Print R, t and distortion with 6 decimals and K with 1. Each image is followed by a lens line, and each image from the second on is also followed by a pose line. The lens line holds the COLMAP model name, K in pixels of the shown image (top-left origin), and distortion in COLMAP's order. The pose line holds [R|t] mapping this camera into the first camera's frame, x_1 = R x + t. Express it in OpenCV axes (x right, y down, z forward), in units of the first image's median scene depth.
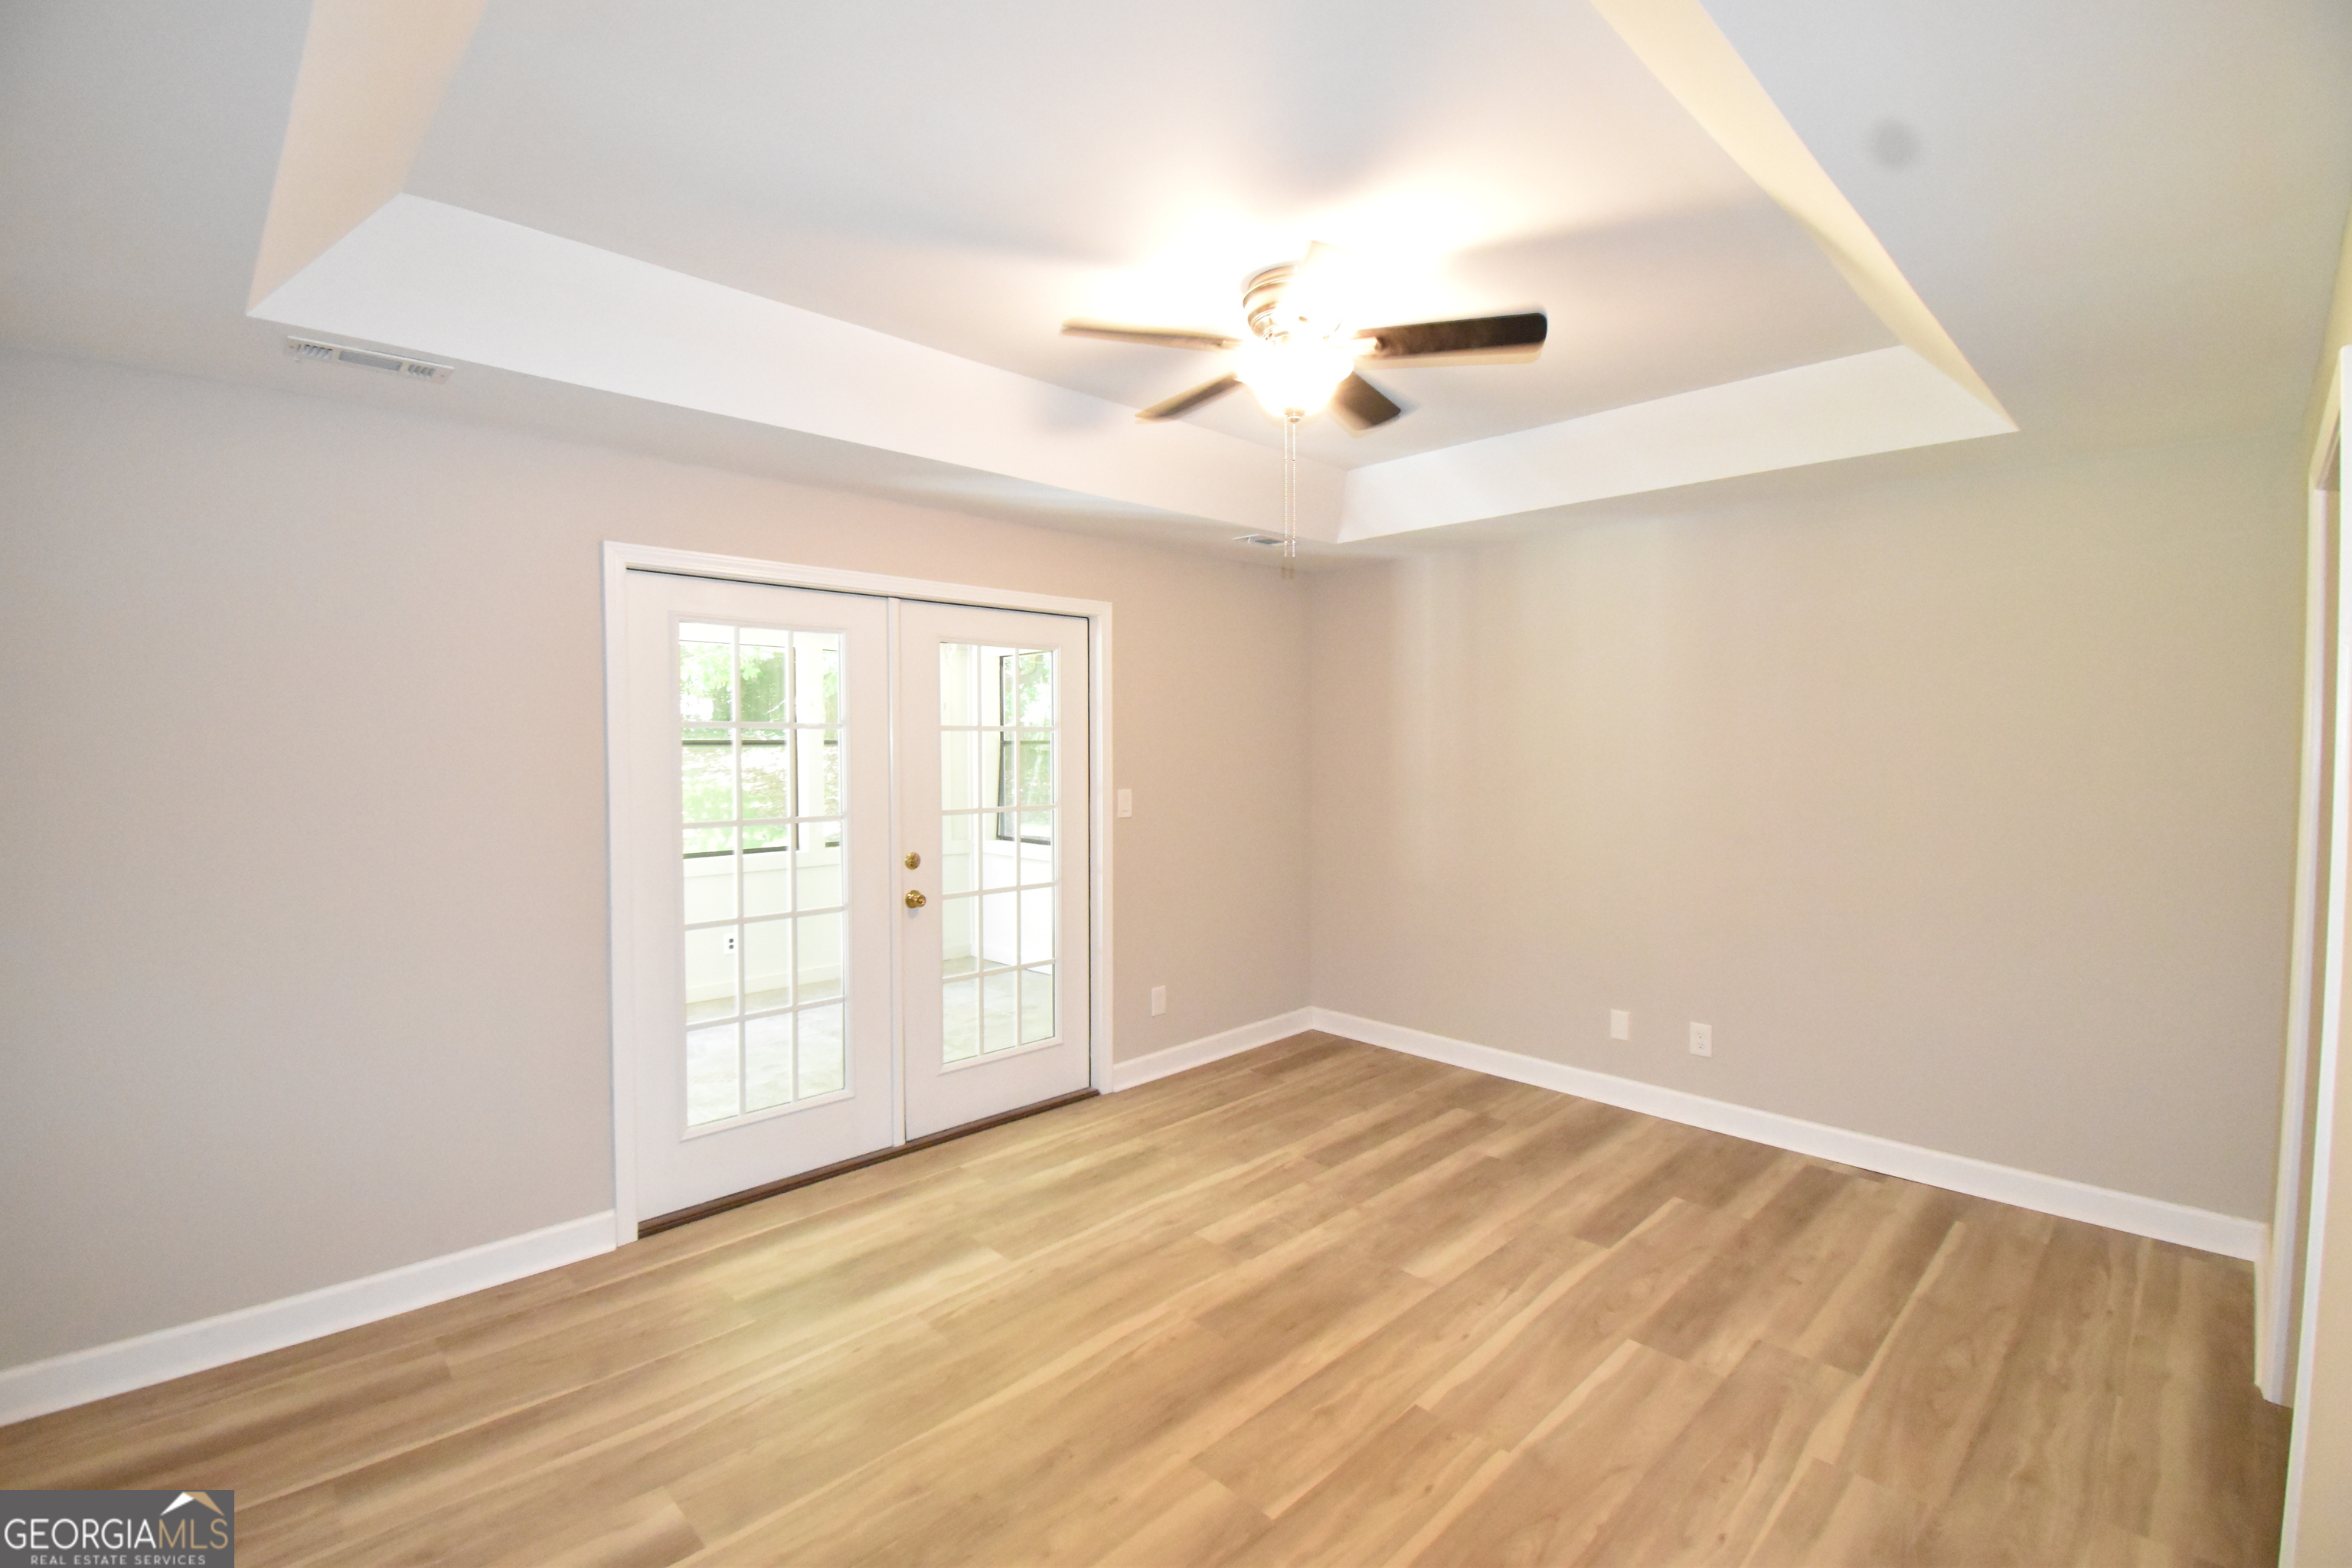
lens RADIAL K [[1032.9, 0, 1167.6], [0, 1032.9, 773.8], [0, 0, 1]] dist [0.020340, -0.027770]
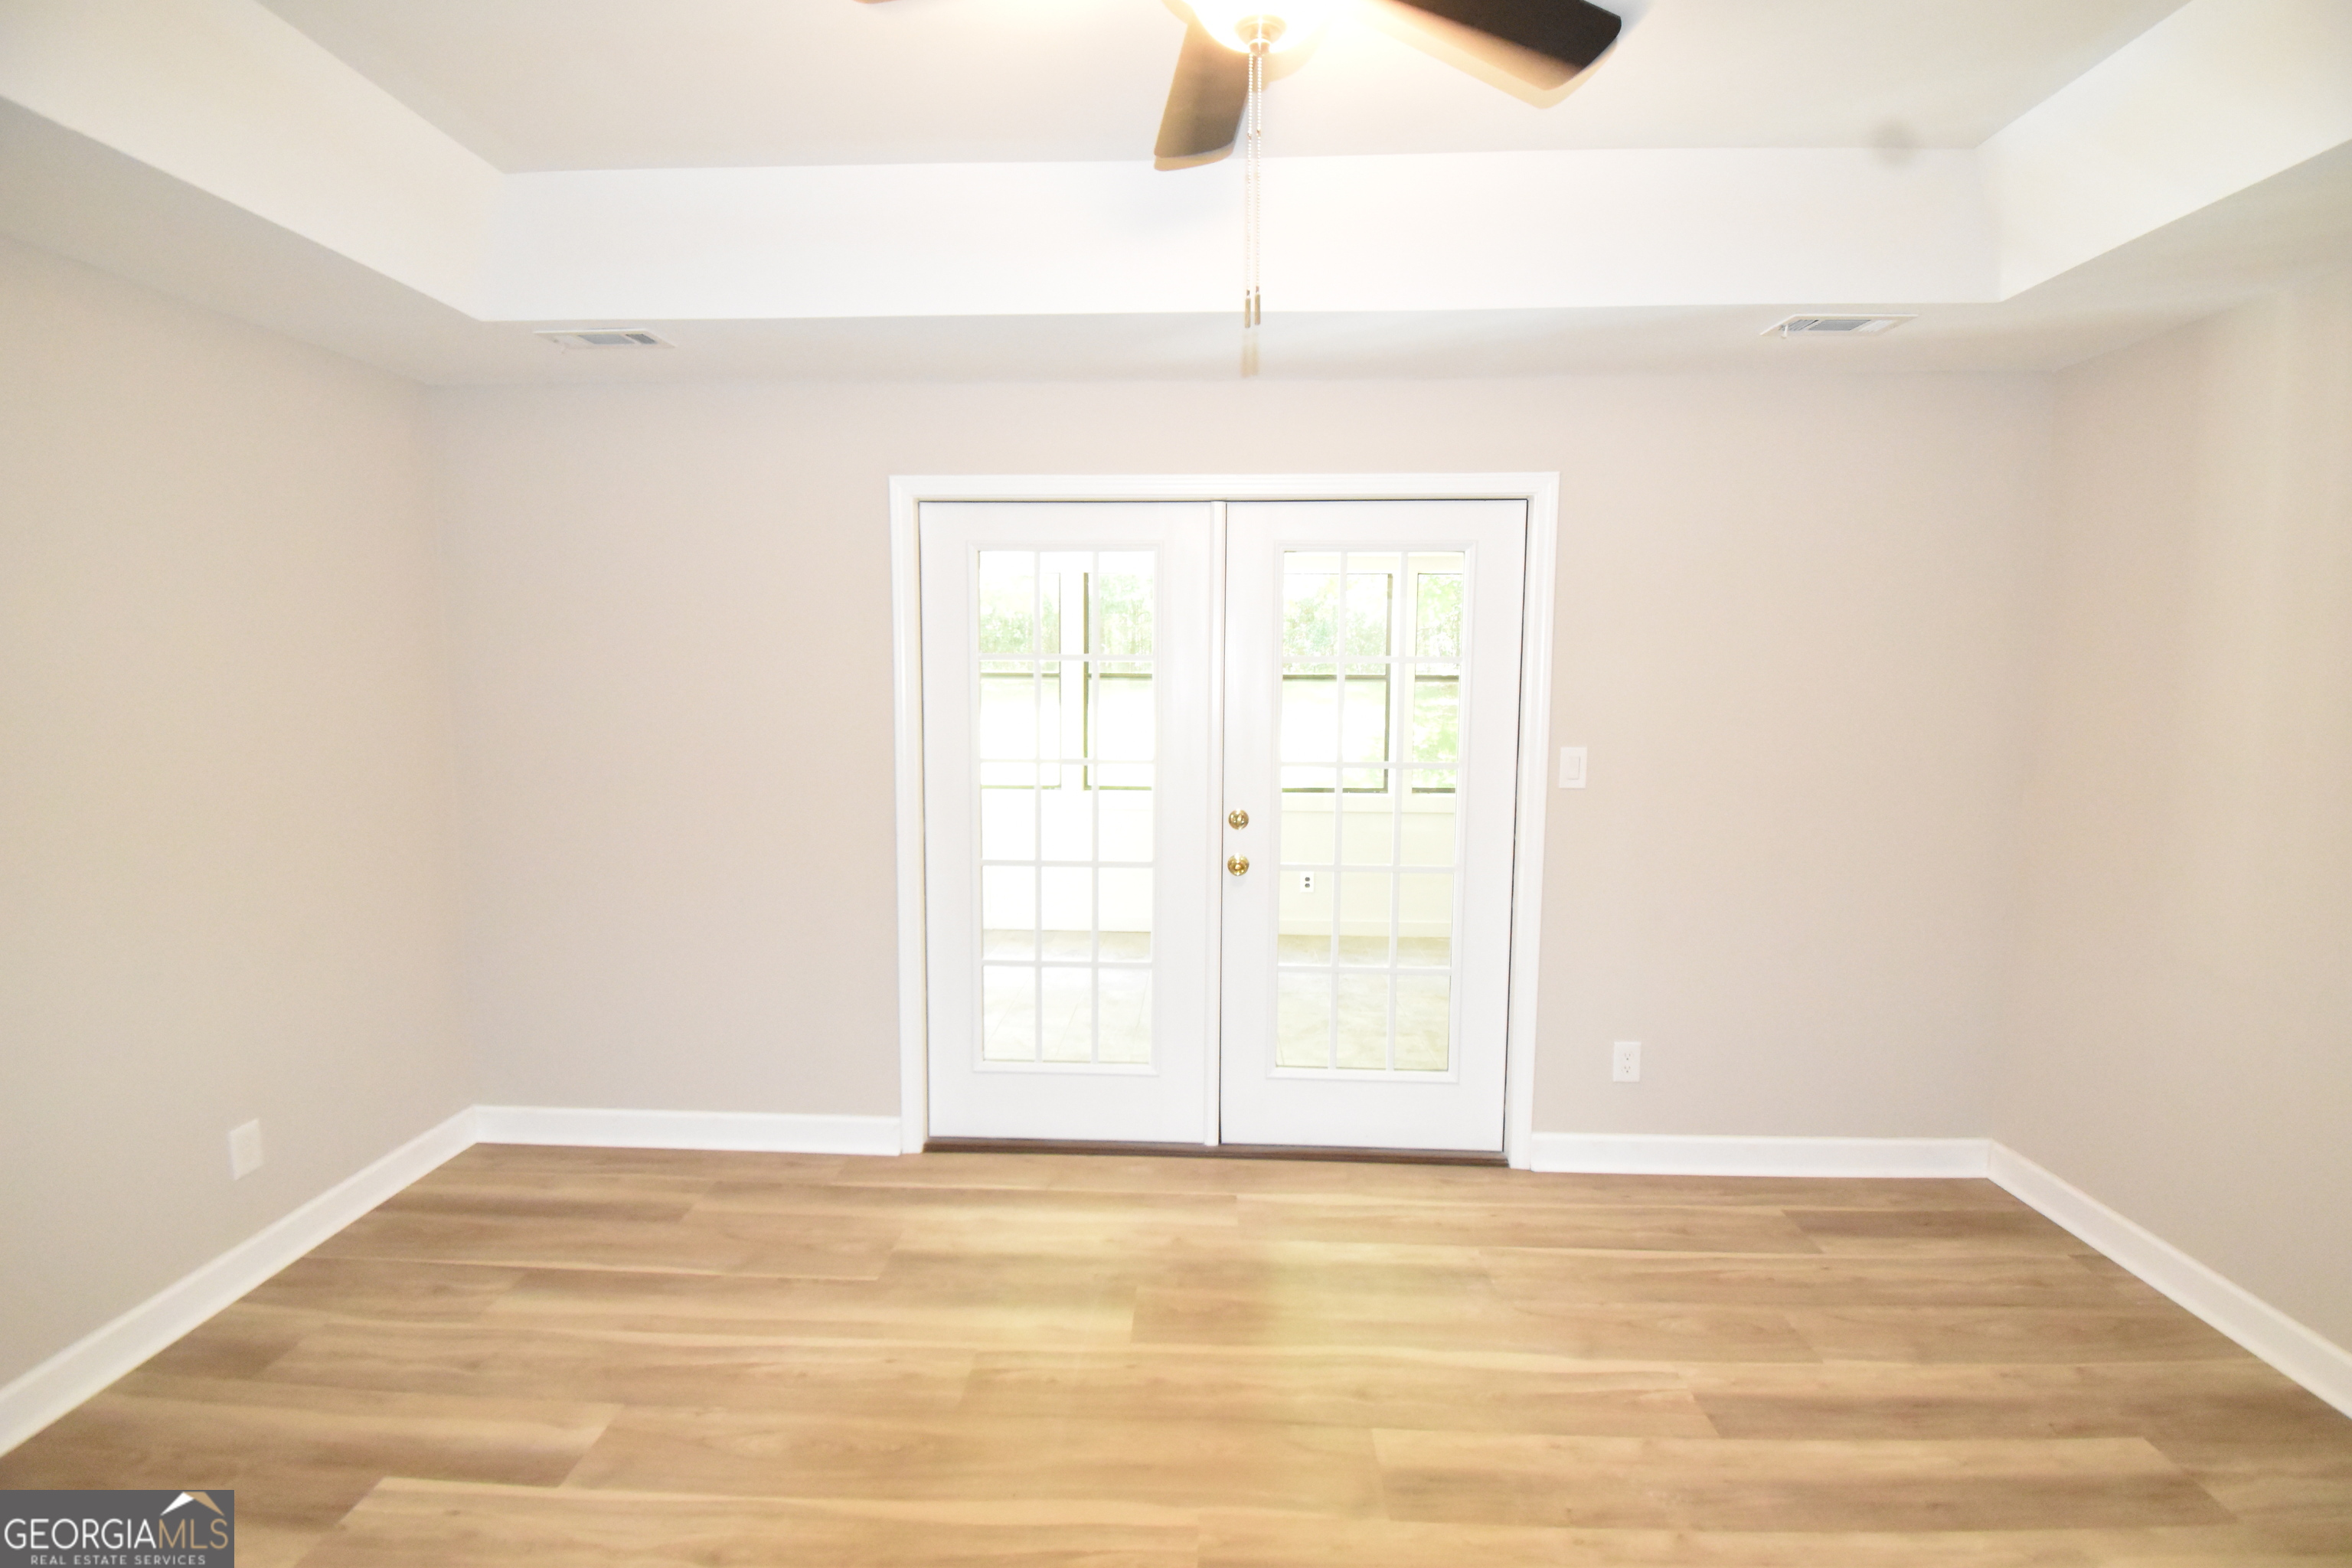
lens RADIAL K [[1032.9, 0, 1167.6], [0, 1032.9, 773.8], [0, 0, 1]] dist [0.020340, -0.027770]
pose [[0.688842, 0.073146, -0.721212, 0.349816], [-0.028846, 0.996874, 0.073553, -0.013504], [0.724338, -0.029862, 0.688798, 0.430042]]
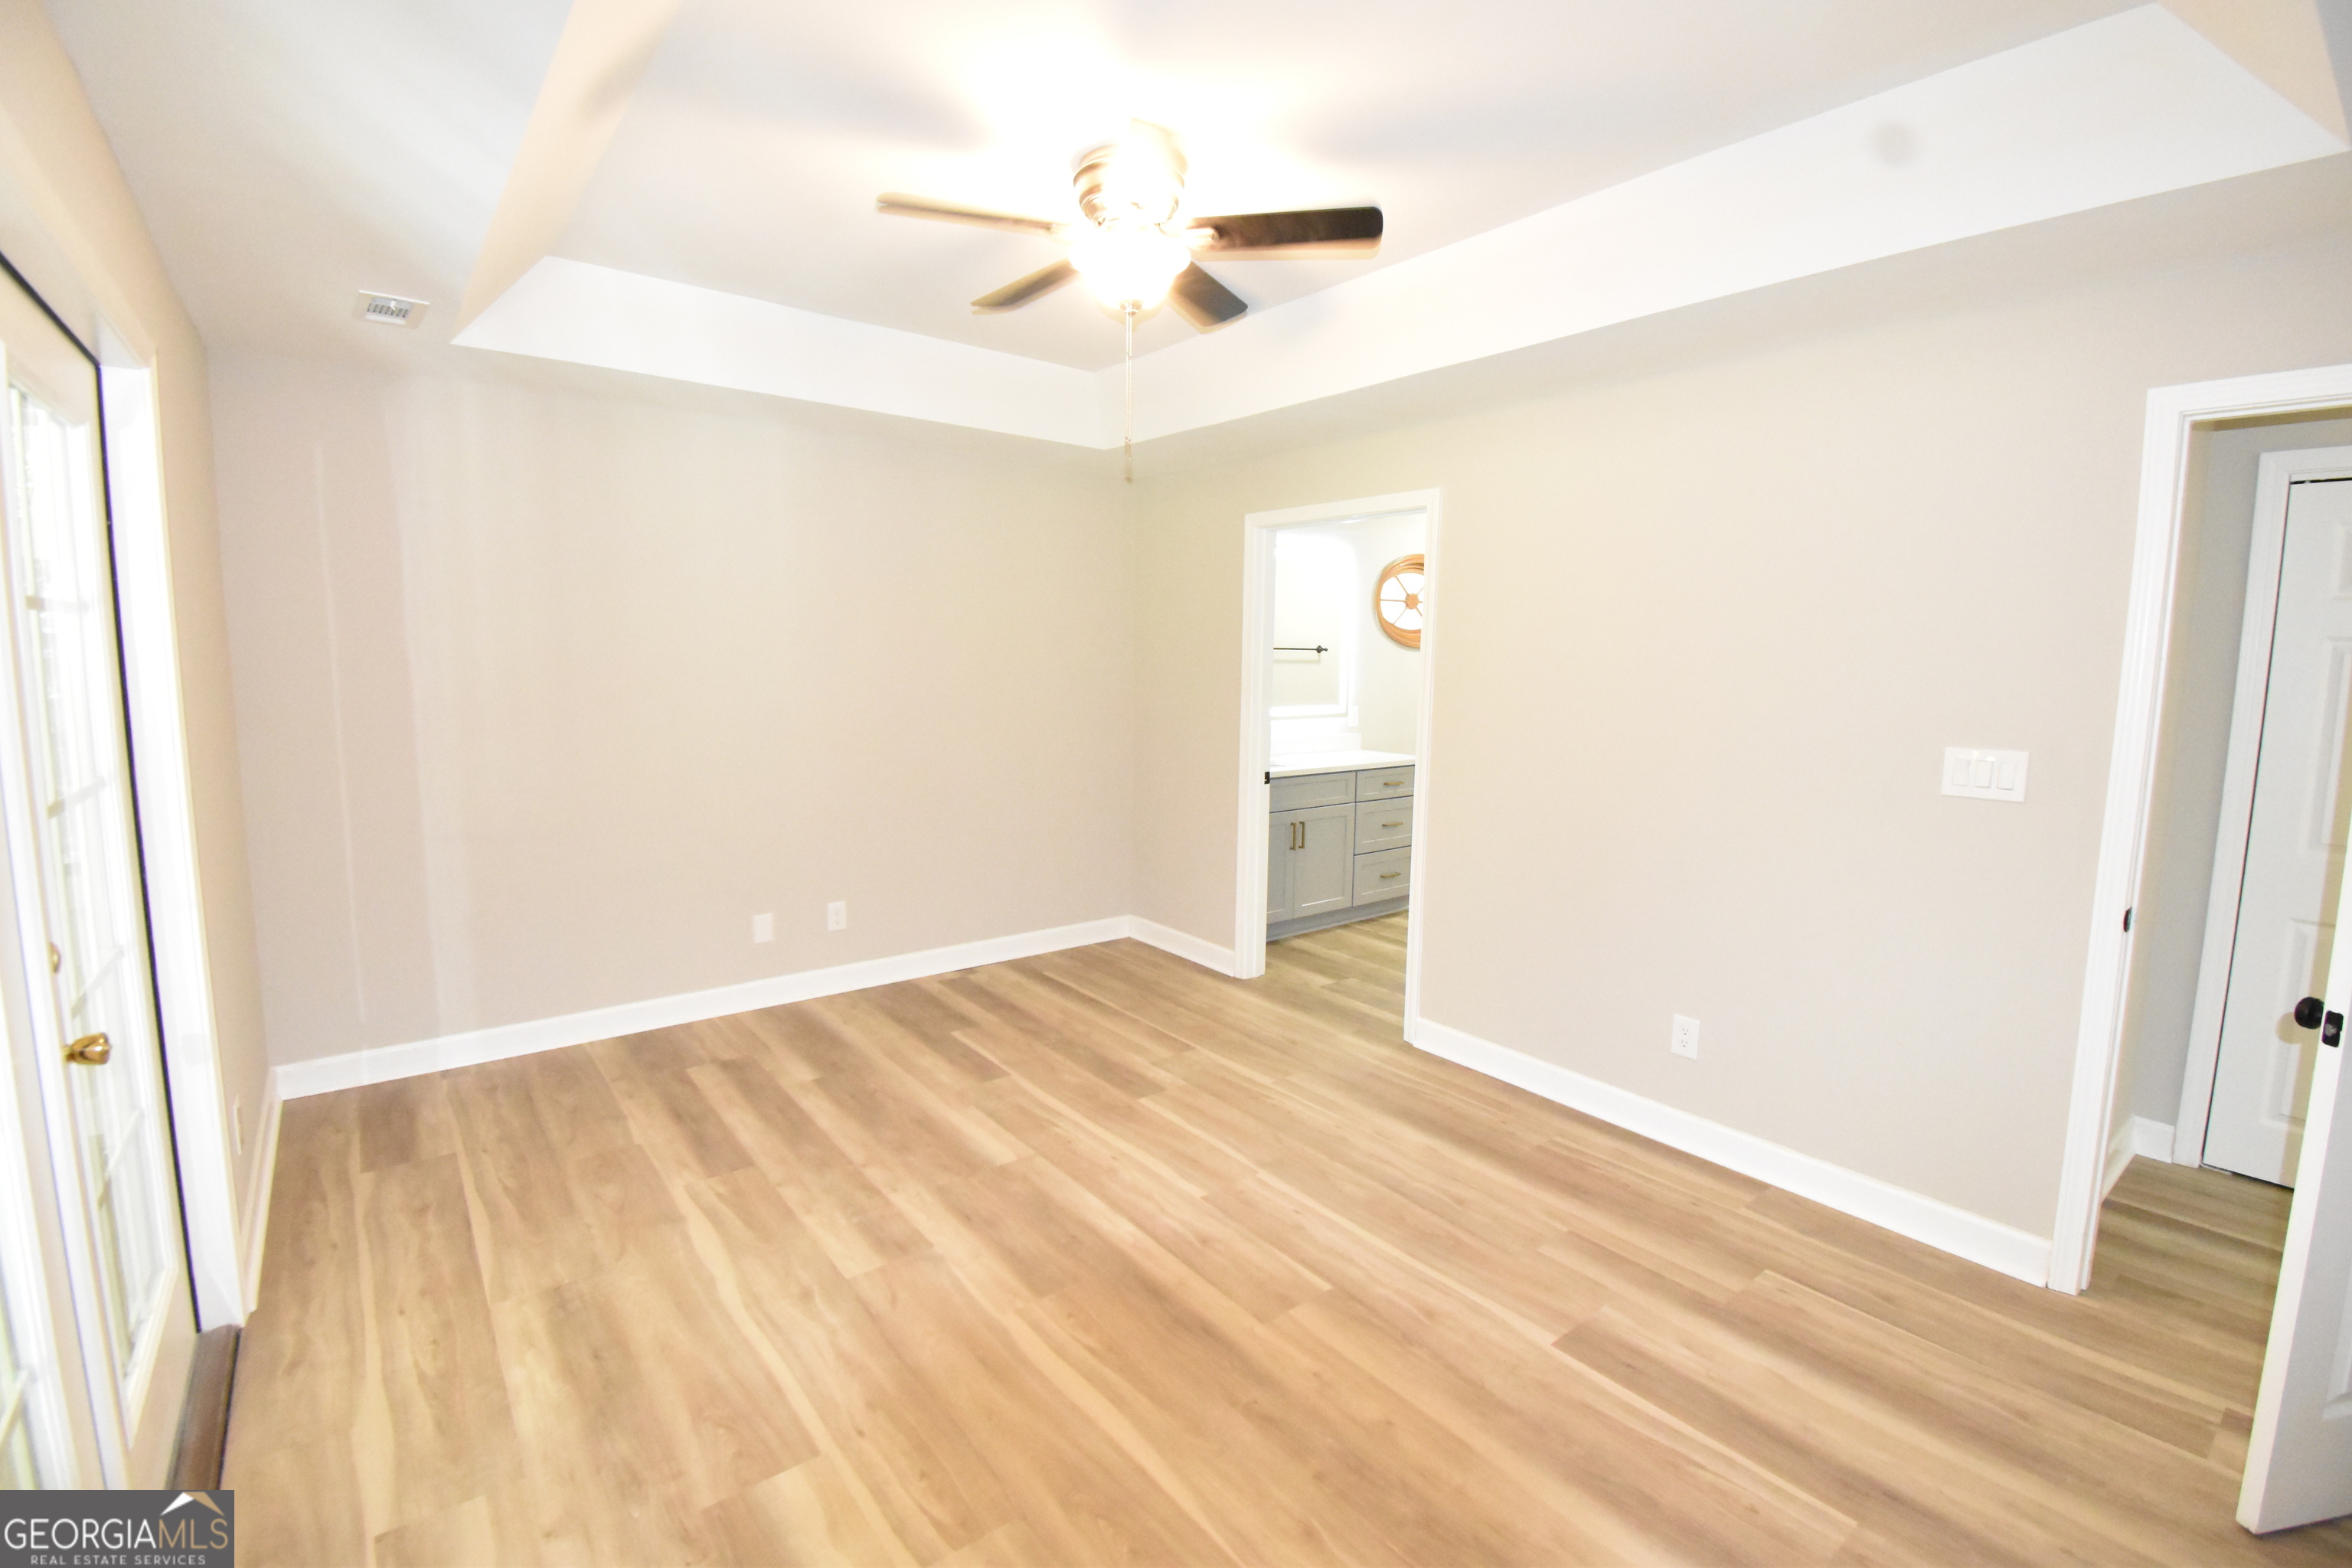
lens RADIAL K [[1032.9, 0, 1167.6], [0, 1032.9, 773.8], [0, 0, 1]] dist [0.020340, -0.027770]
pose [[0.105101, -0.113866, 0.987921, -0.623403], [0.020501, 0.993460, 0.112323, -0.015388], [-0.994250, 0.008448, 0.106748, 0.620929]]
